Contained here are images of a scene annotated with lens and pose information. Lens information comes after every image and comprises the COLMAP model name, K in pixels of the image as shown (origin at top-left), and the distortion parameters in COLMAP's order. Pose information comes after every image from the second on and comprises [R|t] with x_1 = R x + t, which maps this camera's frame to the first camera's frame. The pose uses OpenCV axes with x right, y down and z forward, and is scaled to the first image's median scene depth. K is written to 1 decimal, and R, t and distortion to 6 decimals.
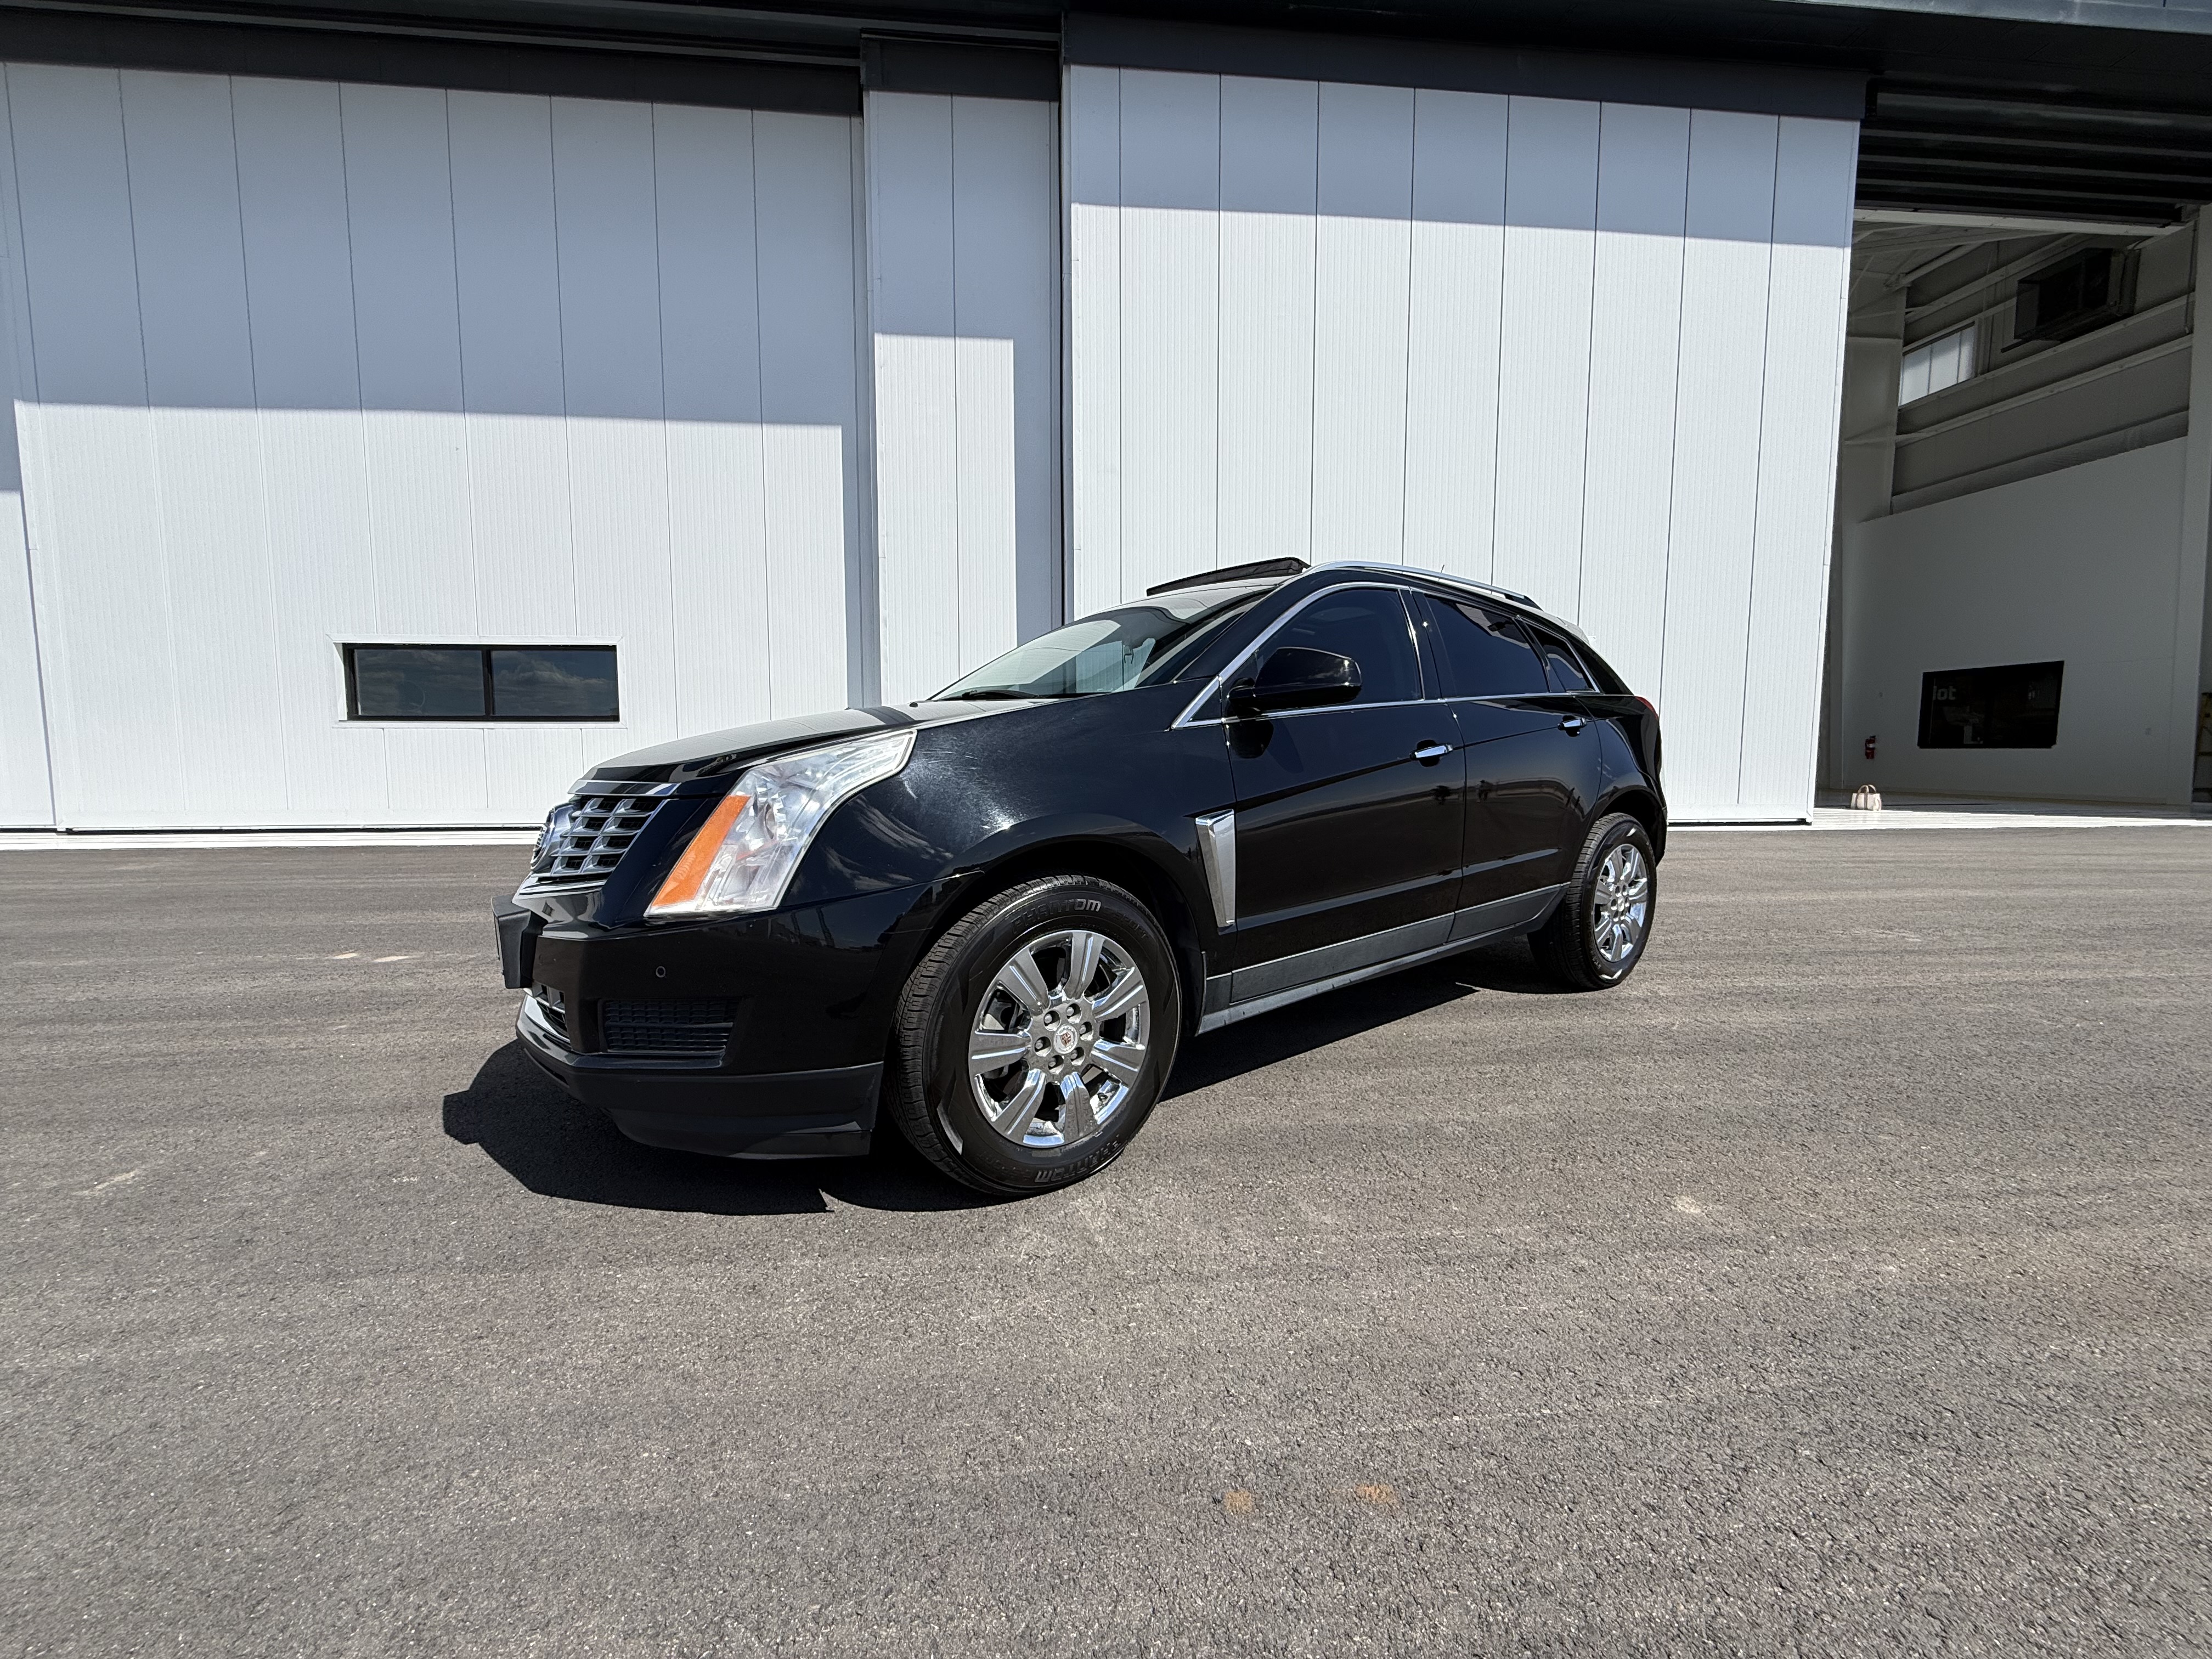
lens RADIAL K [[885.7, 0, 1106.0], [0, 885.7, 829.5], [0, 0, 1]] dist [0.001741, 0.000069]
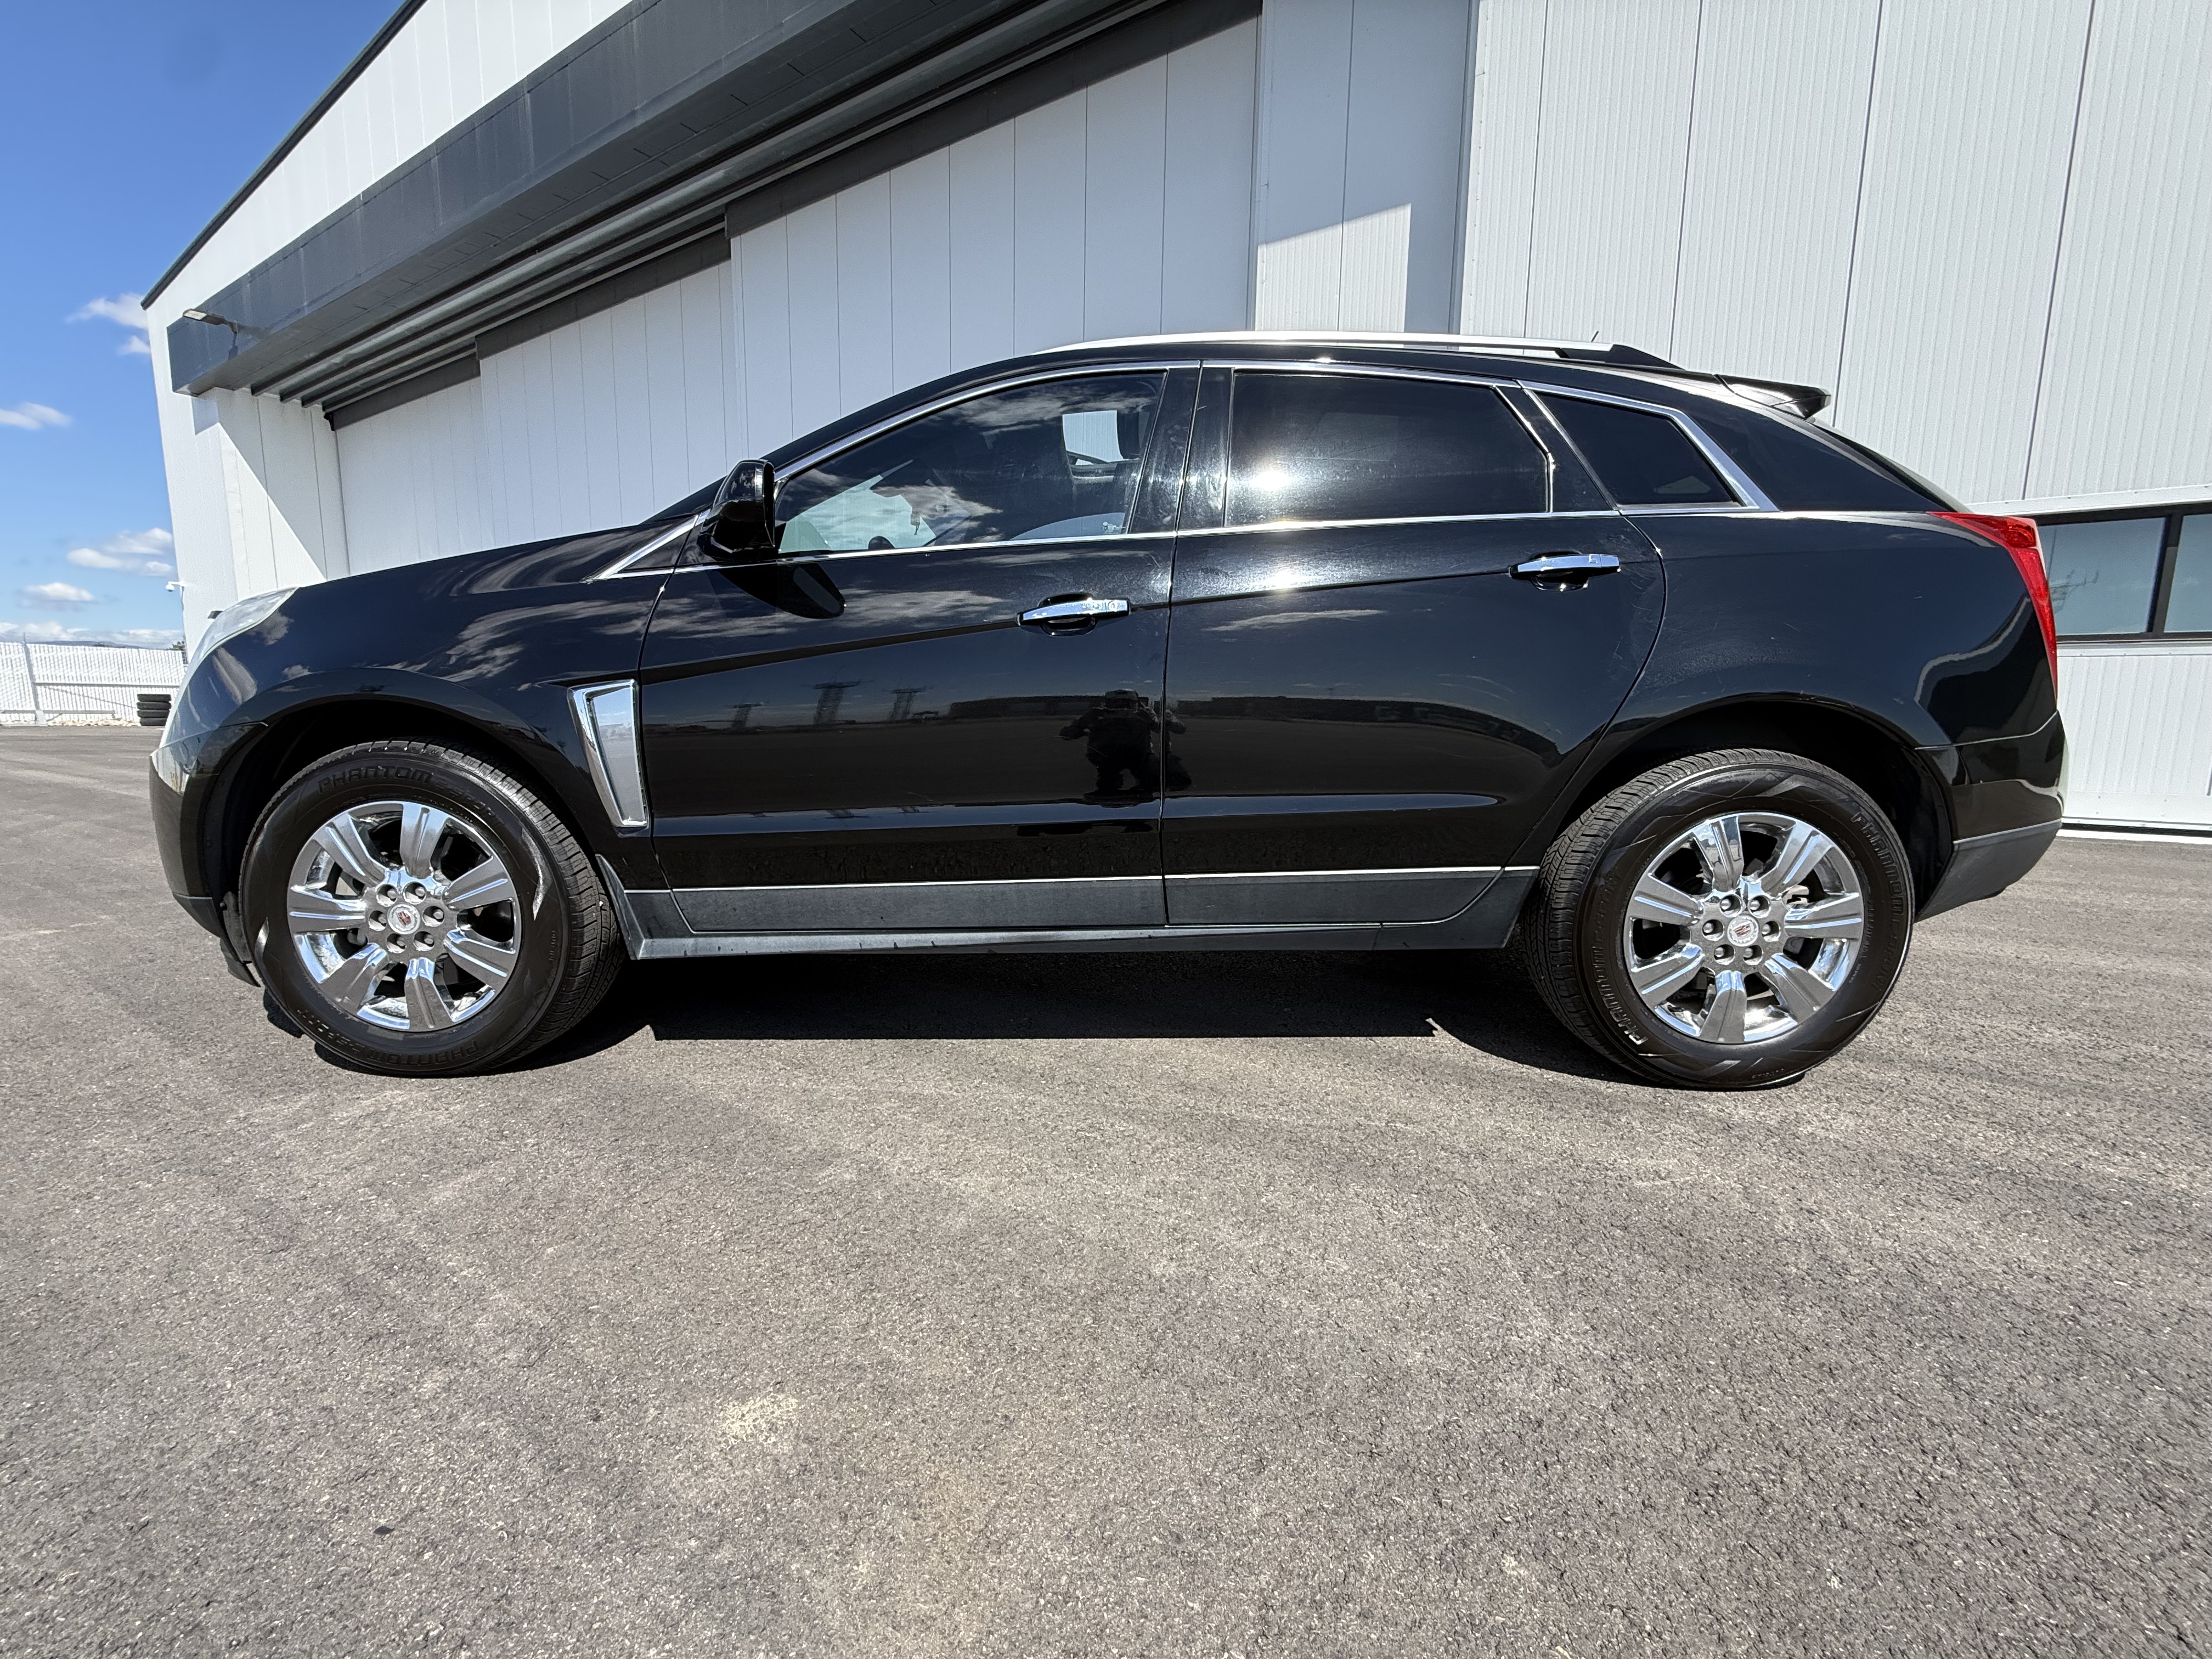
lens RADIAL K [[889.5, 0, 1086.3], [0, 889.5, 824.9], [0, 0, 1]] dist [-0.006376, 0.000387]
pose [[0.791768, 0.088543, -0.604371, 0.948334], [-0.066311, 0.996050, 0.059054, 0.032411], [0.607212, -0.006681, 0.794512, 0.615478]]
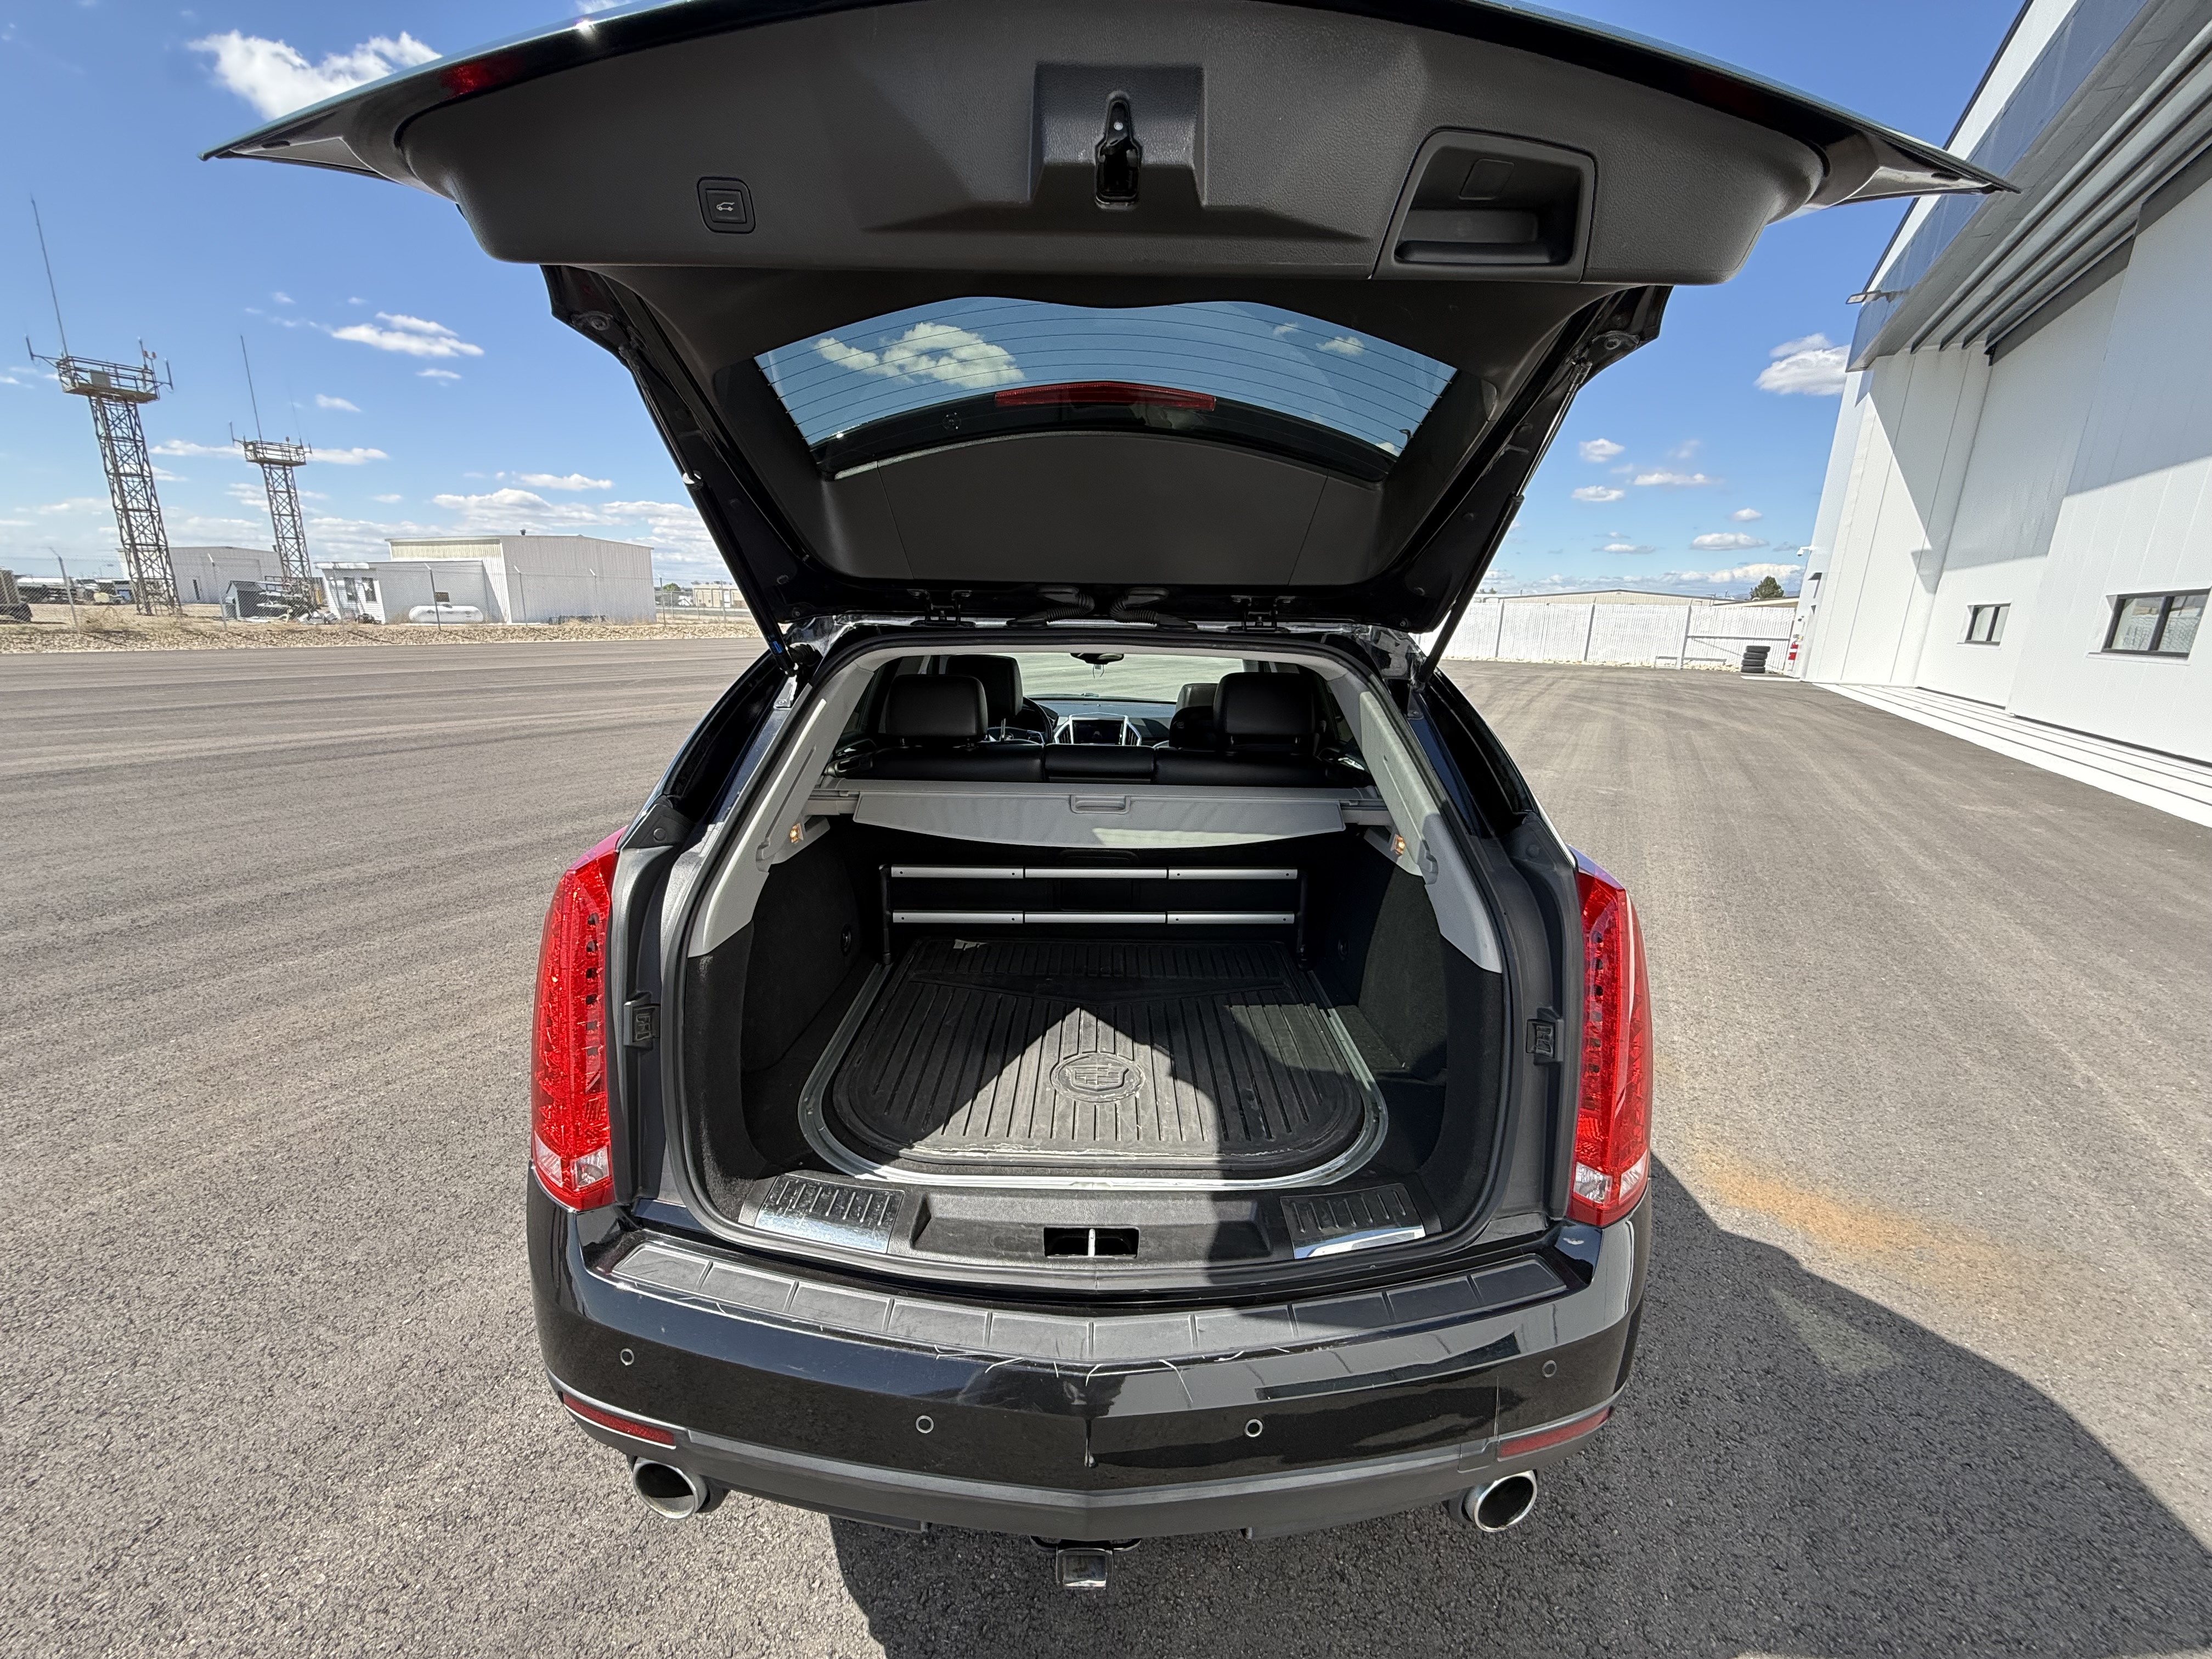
lens RADIAL K [[860.2, 0, 1108.7], [0, 860.2, 840.0], [0, 0, 1]] dist [0.001192, 0.000031]
pose [[-0.586785, 0.193632, -0.786250, 1.329909], [-0.096227, 0.947433, 0.305142, -0.474592], [0.804005, 0.254711, -0.537307, 2.363925]]
